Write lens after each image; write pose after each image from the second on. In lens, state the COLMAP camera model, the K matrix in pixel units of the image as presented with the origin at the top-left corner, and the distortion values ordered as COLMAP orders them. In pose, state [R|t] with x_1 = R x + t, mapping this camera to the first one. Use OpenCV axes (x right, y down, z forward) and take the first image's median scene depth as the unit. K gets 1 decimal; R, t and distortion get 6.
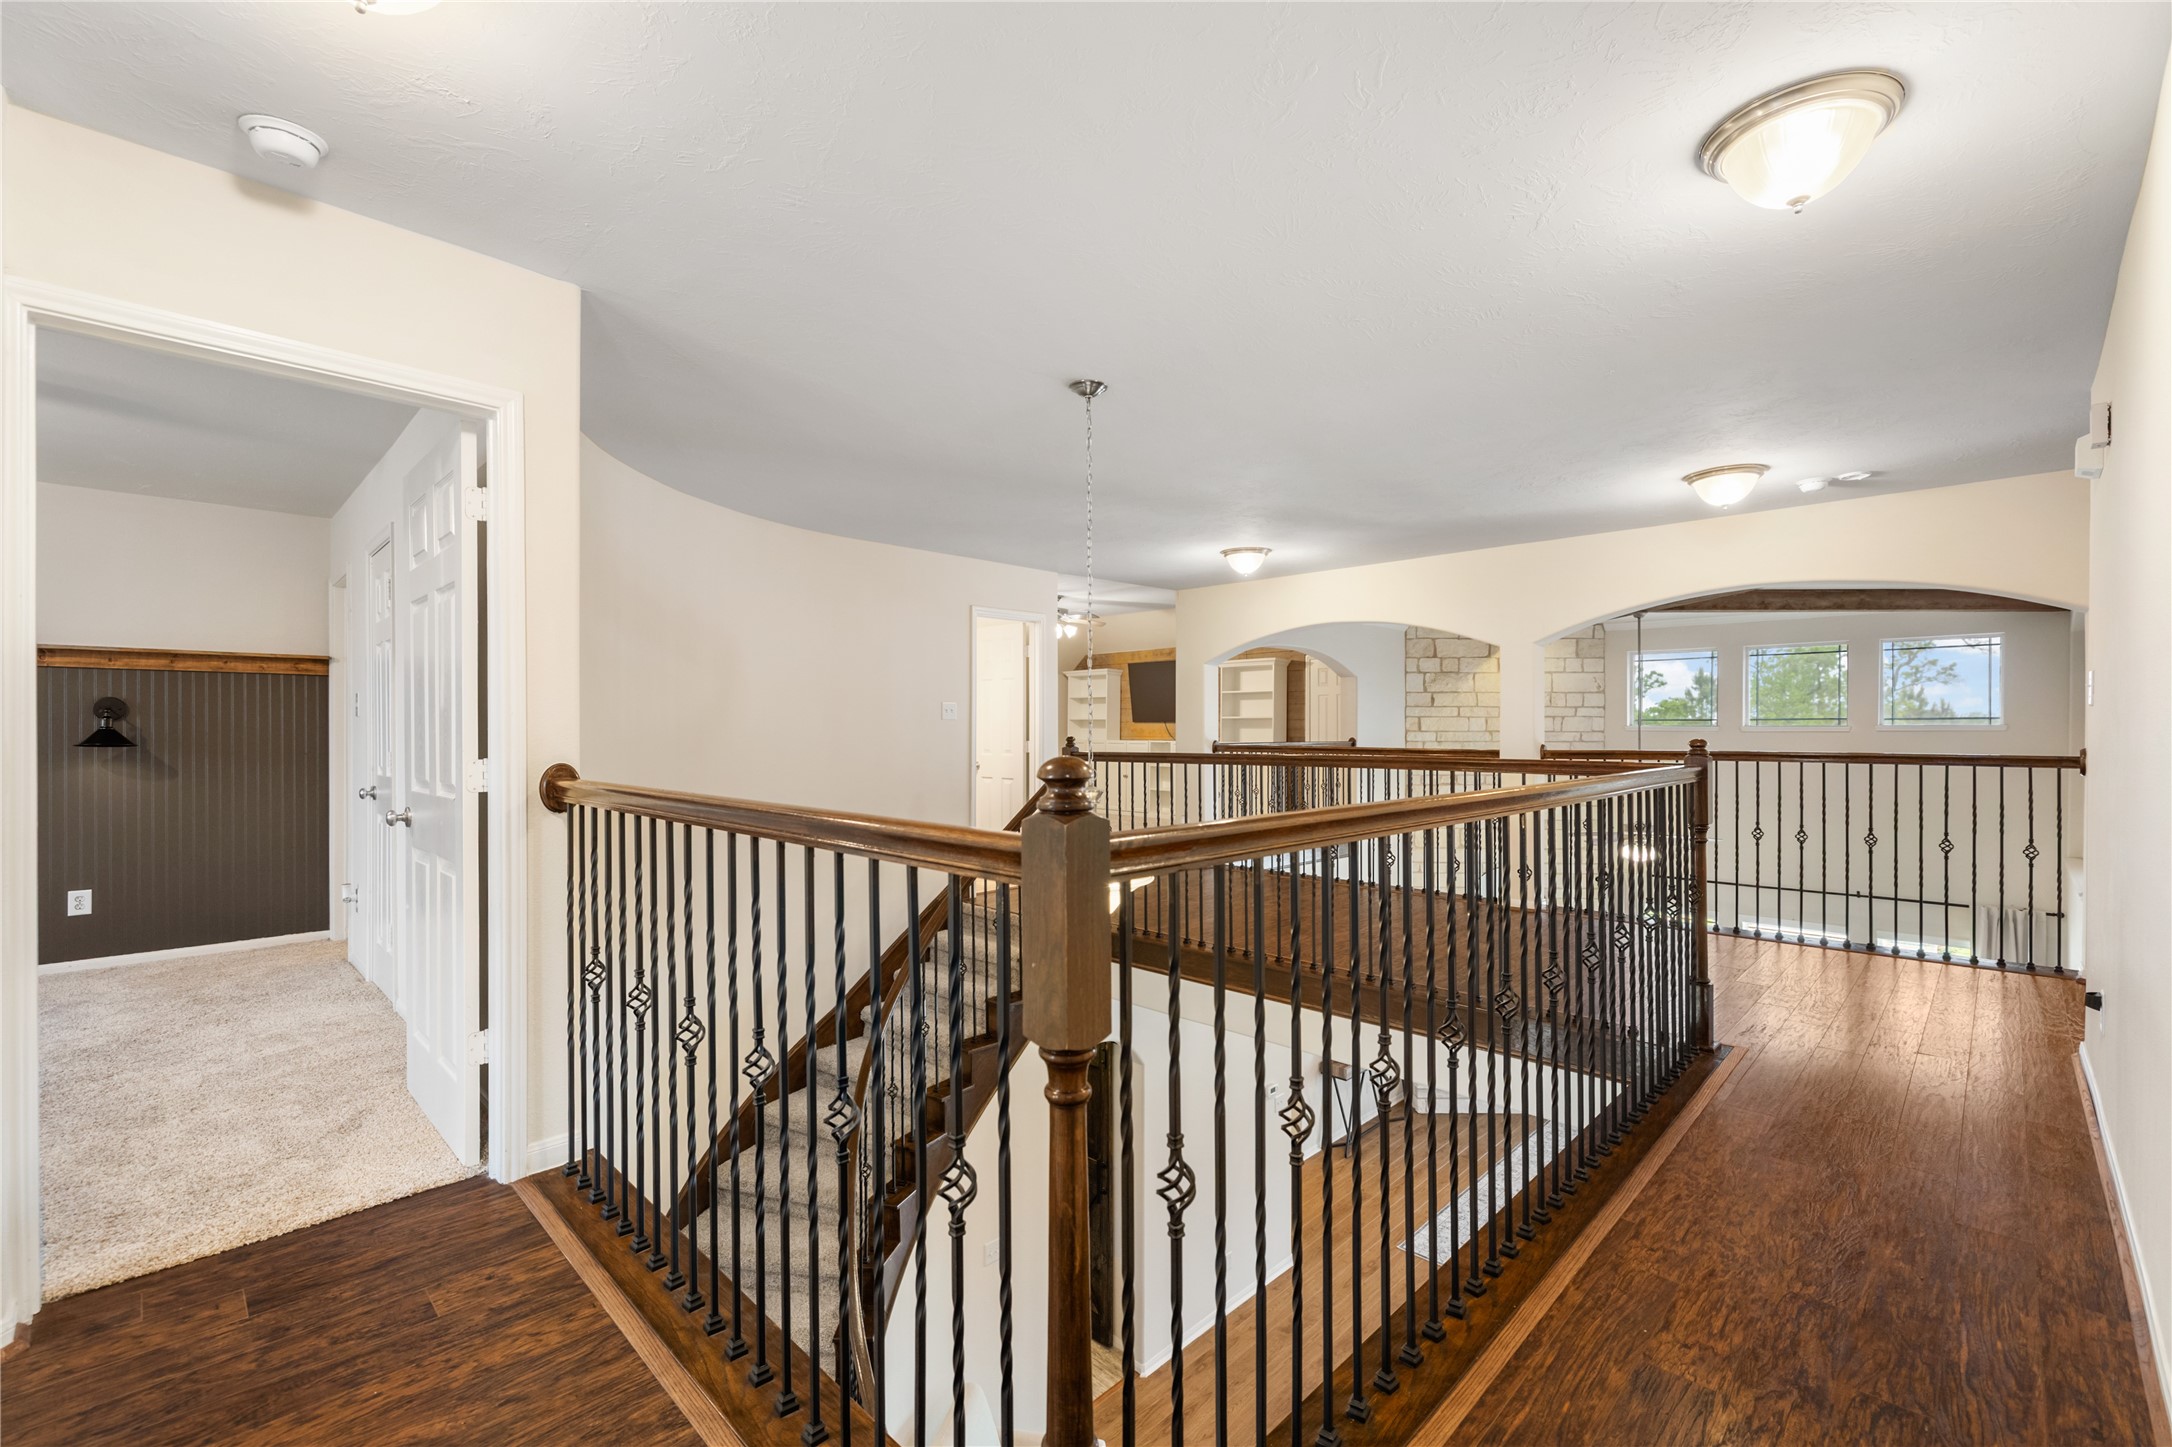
lens RADIAL K [[912.7, 0, 1090.1], [0, 912.7, 730.5], [0, 0, 1]] dist [0.000657, 0.000307]
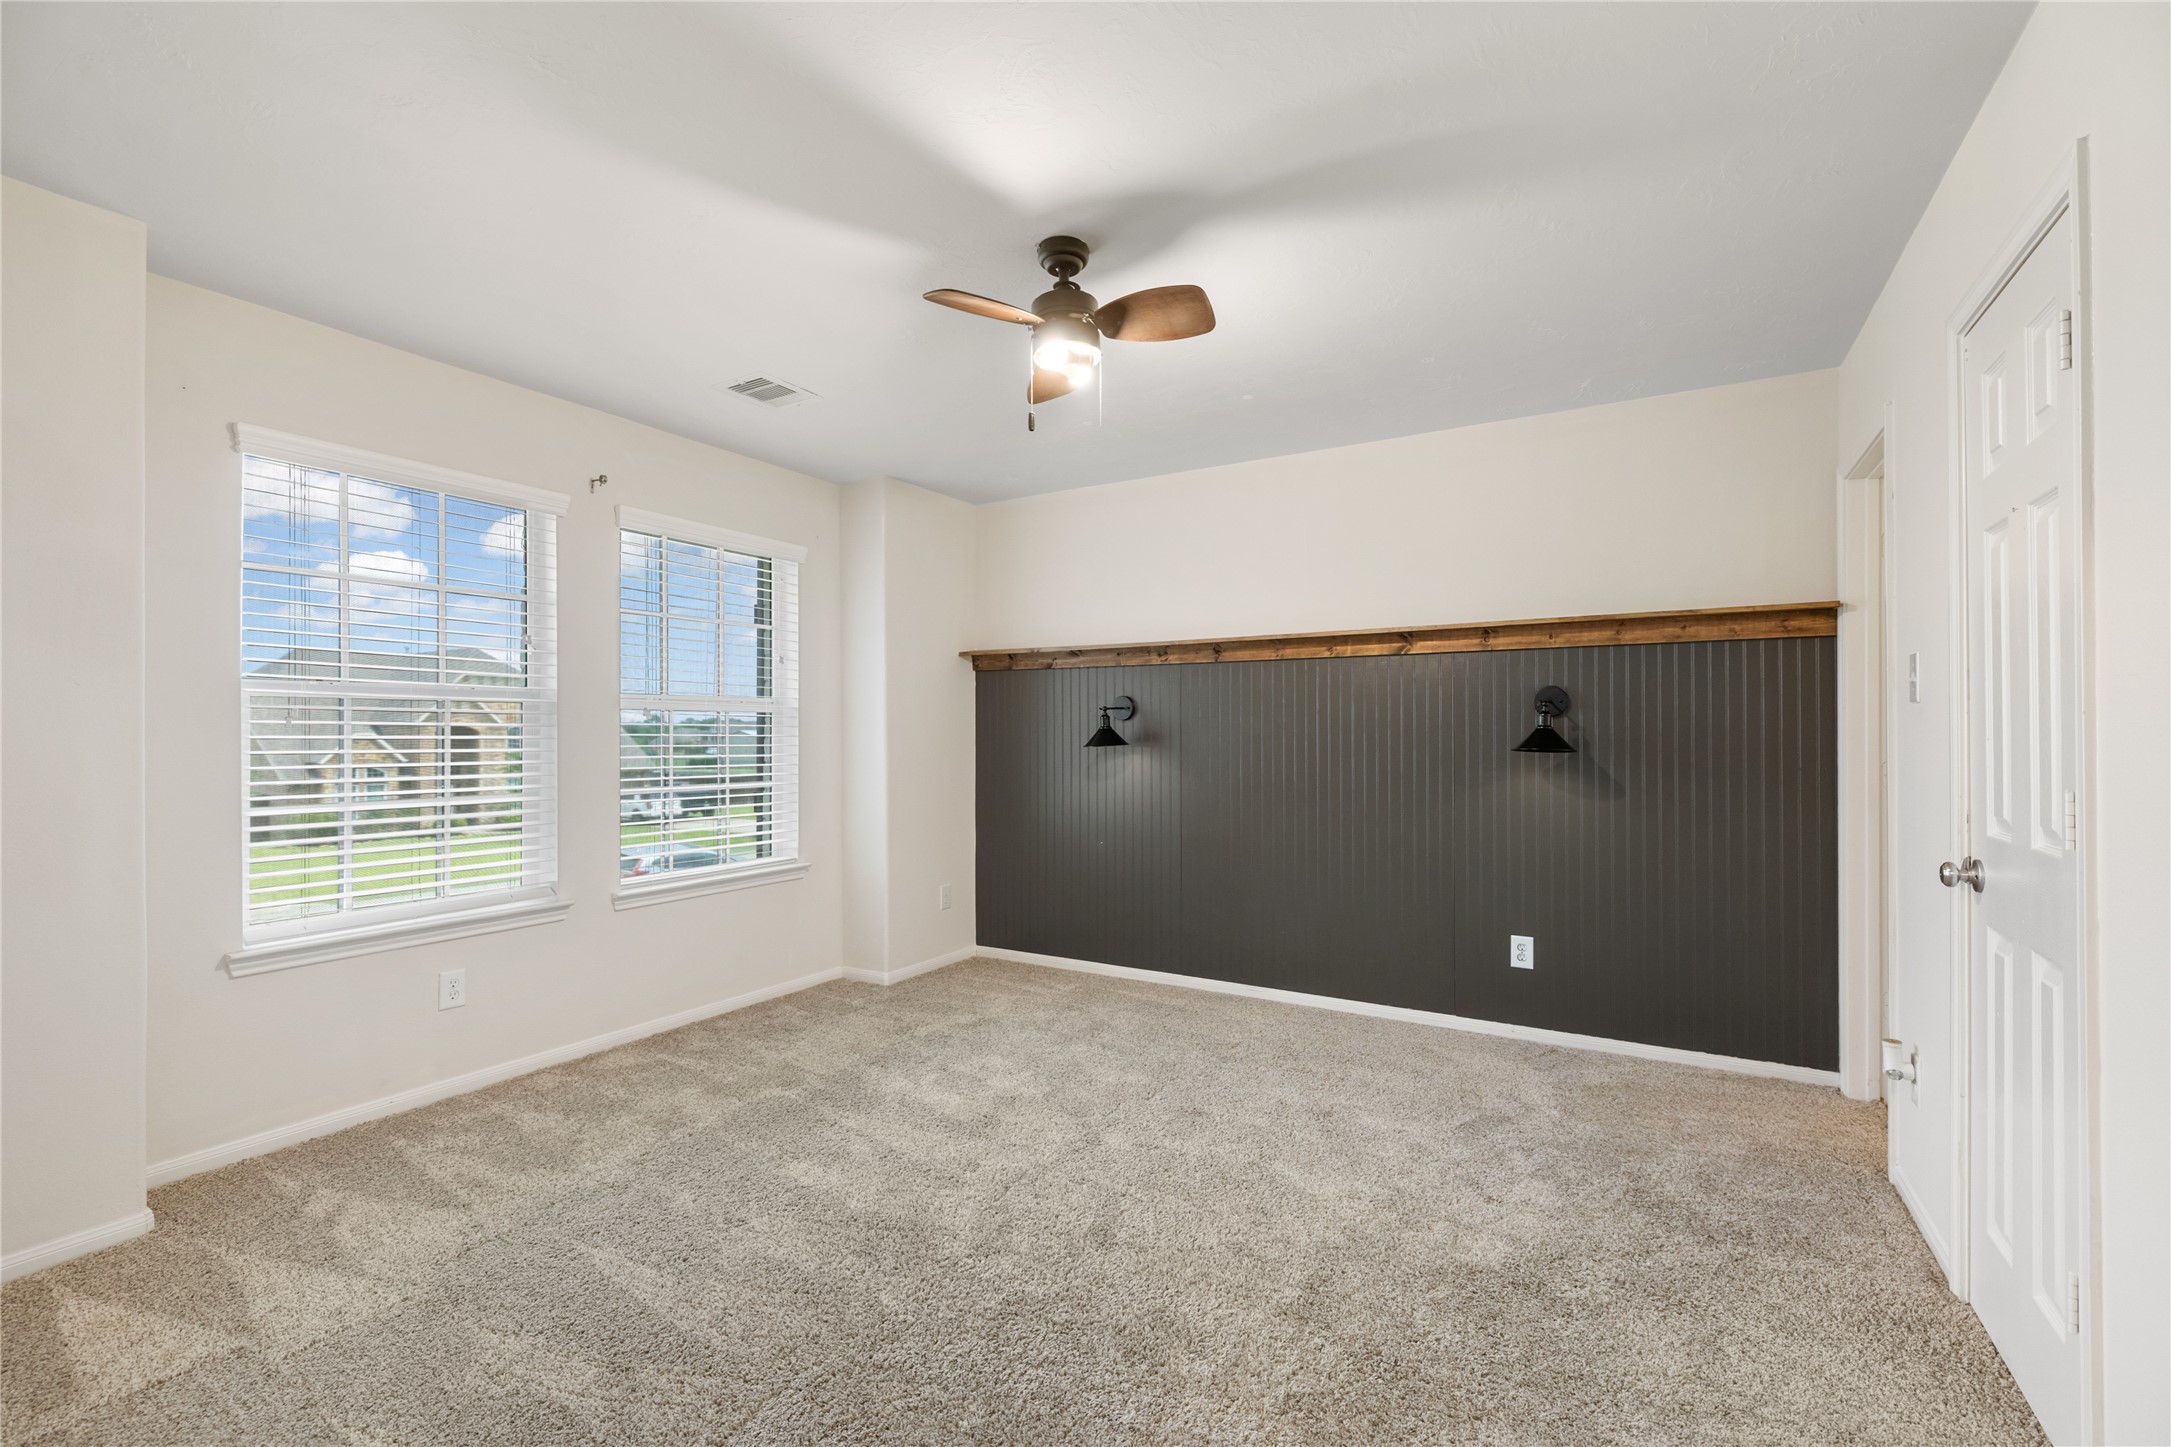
lens RADIAL K [[912.3, 0, 1089.6], [0, 912.3, 730.5], [0, 0, 1]] dist [0.000657, 0.000307]
pose [[0.223545, -0.000816, -0.974693, -0.409282], [0.001954, 0.999998, -0.000389, -0.000146], [0.974692, -0.001817, 0.223546, 0.444439]]
